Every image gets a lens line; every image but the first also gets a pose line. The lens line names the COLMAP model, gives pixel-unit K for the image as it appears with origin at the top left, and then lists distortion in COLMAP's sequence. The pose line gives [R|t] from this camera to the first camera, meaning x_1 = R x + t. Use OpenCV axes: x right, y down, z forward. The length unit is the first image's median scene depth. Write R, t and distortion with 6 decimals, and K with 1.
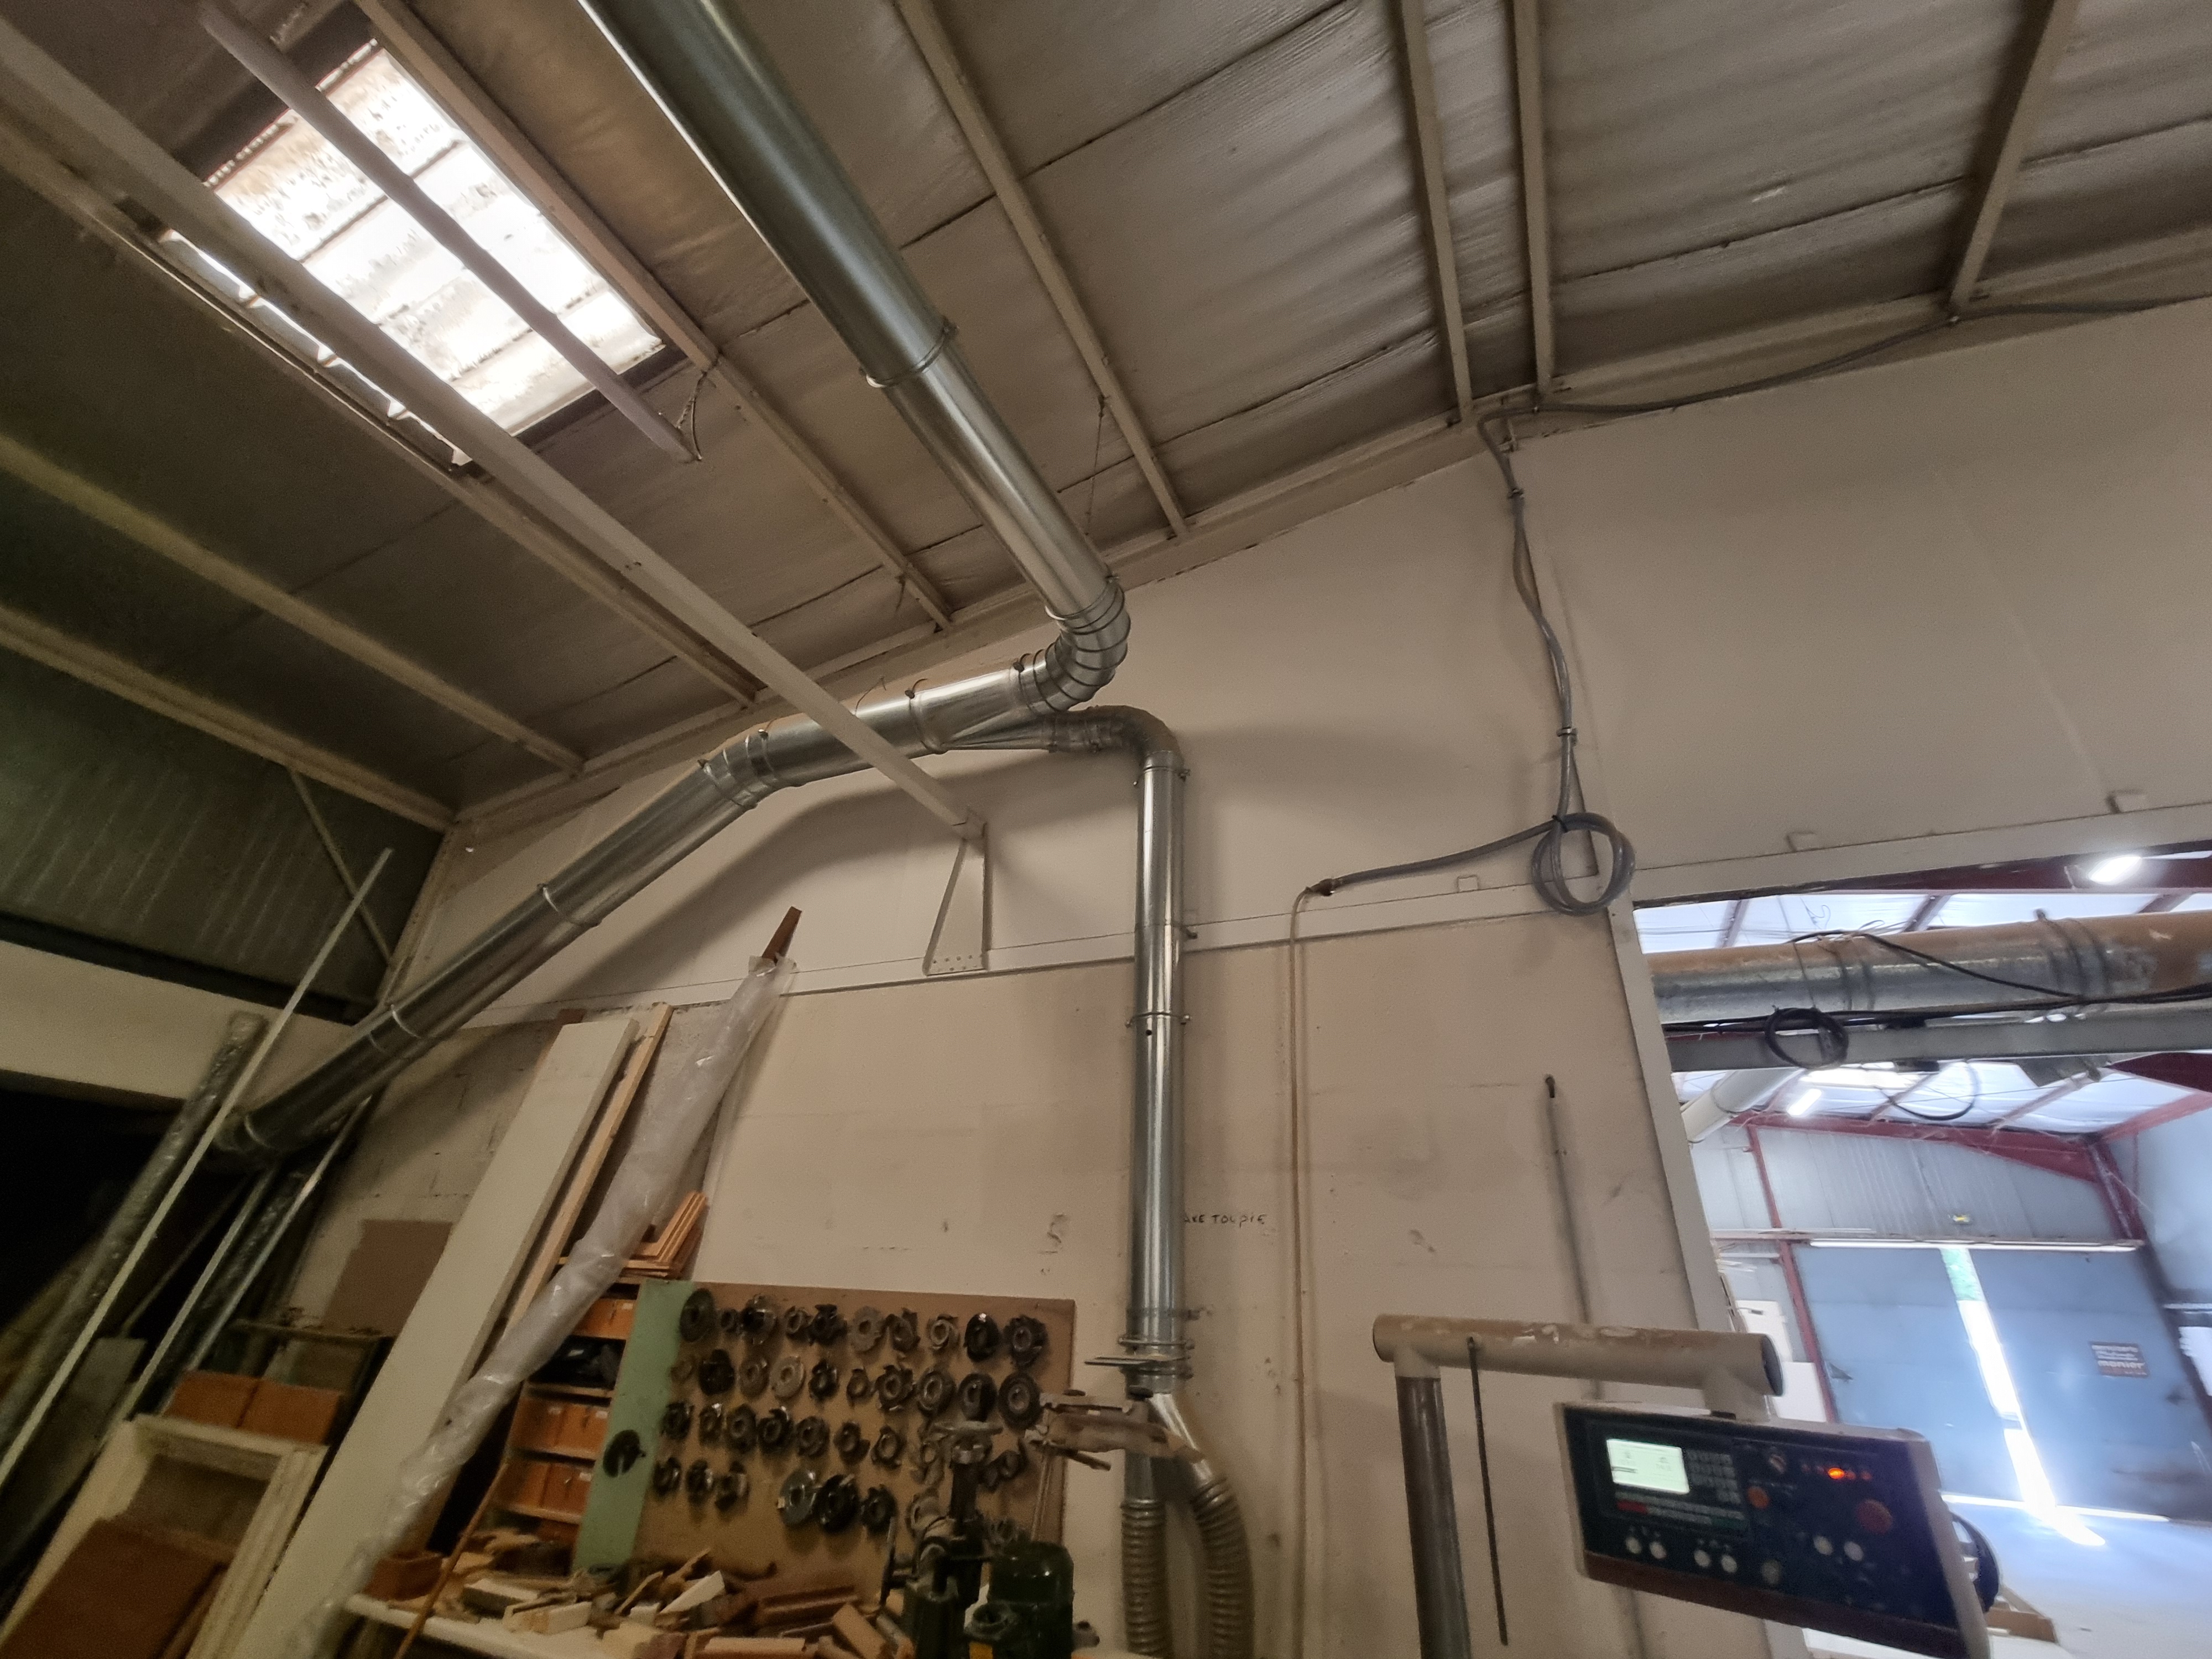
lens RADIAL K [[918.0, 0, 1106.0], [0, 918.0, 829.5], [0, 0, 1]] dist [-0.004691, -0.000565]
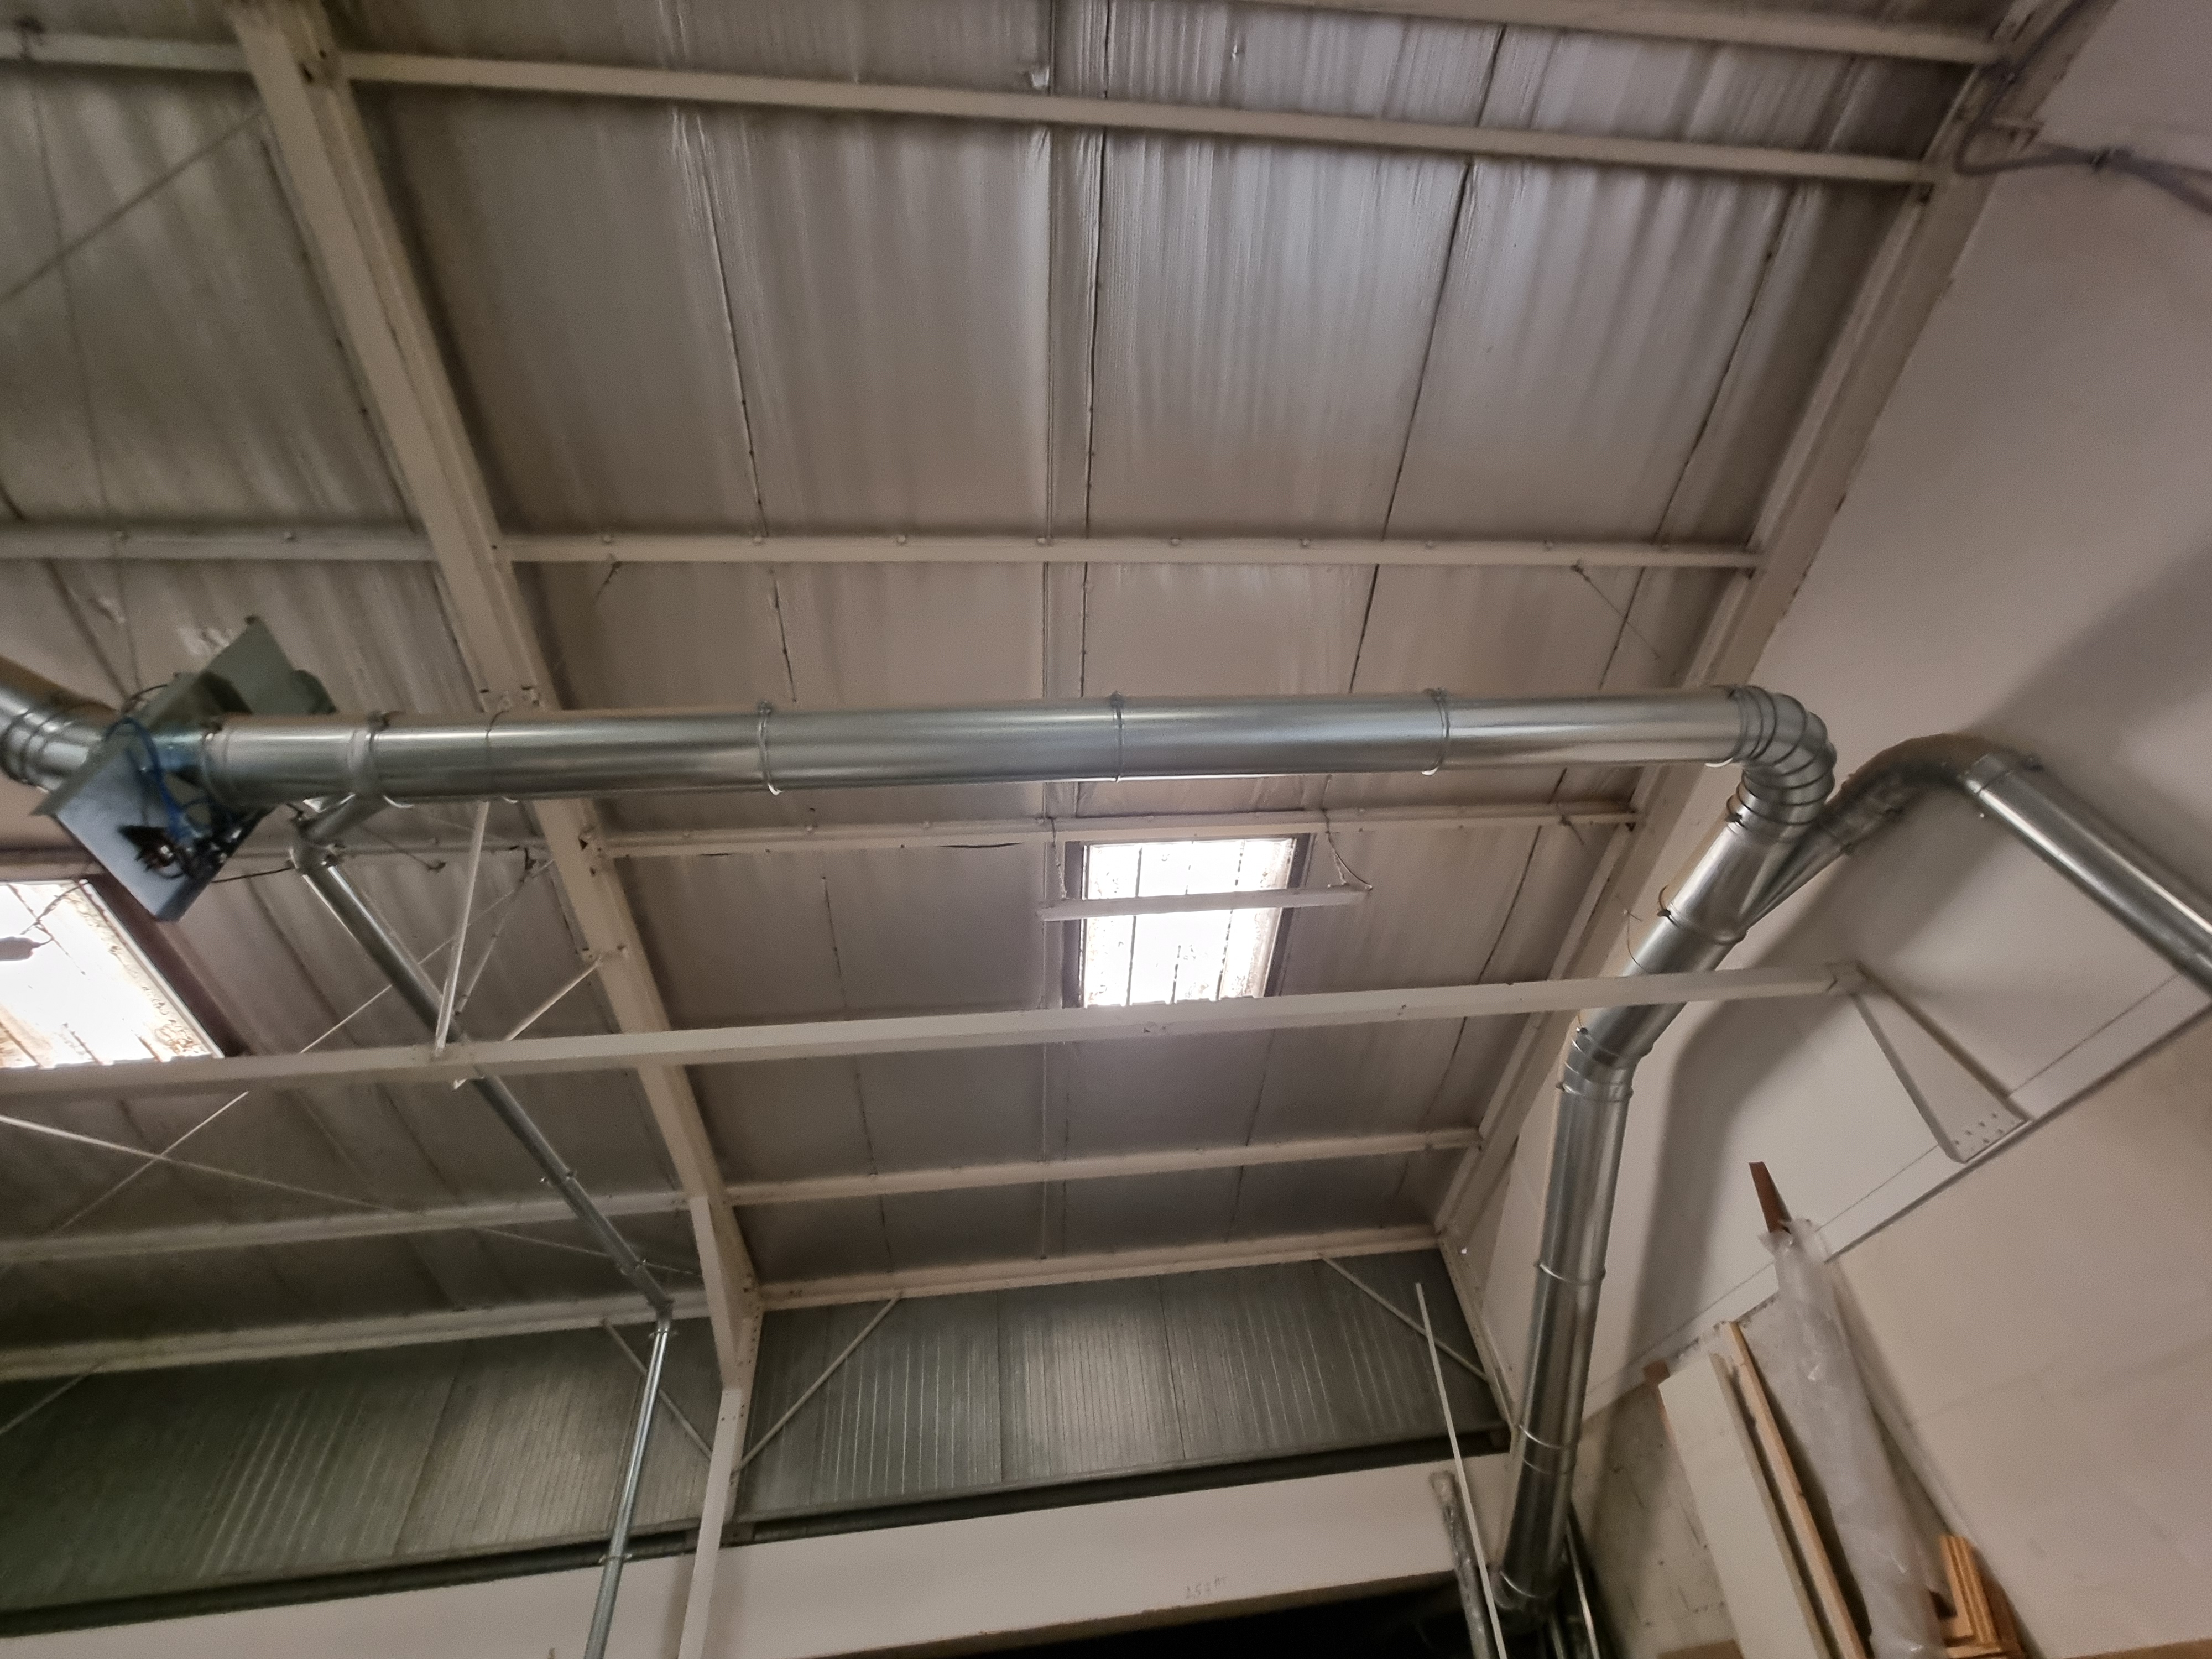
lens RADIAL K [[890.3, 0, 1106.0], [0, 890.3, 829.5], [0, 0, 1]] dist [-0.002379, -0.000519]
pose [[0.462855, -0.707477, -0.534080, 0.080196], [0.517161, 0.704859, -0.485509, -0.058799], [0.719937, -0.051485, 0.692127, -0.074423]]
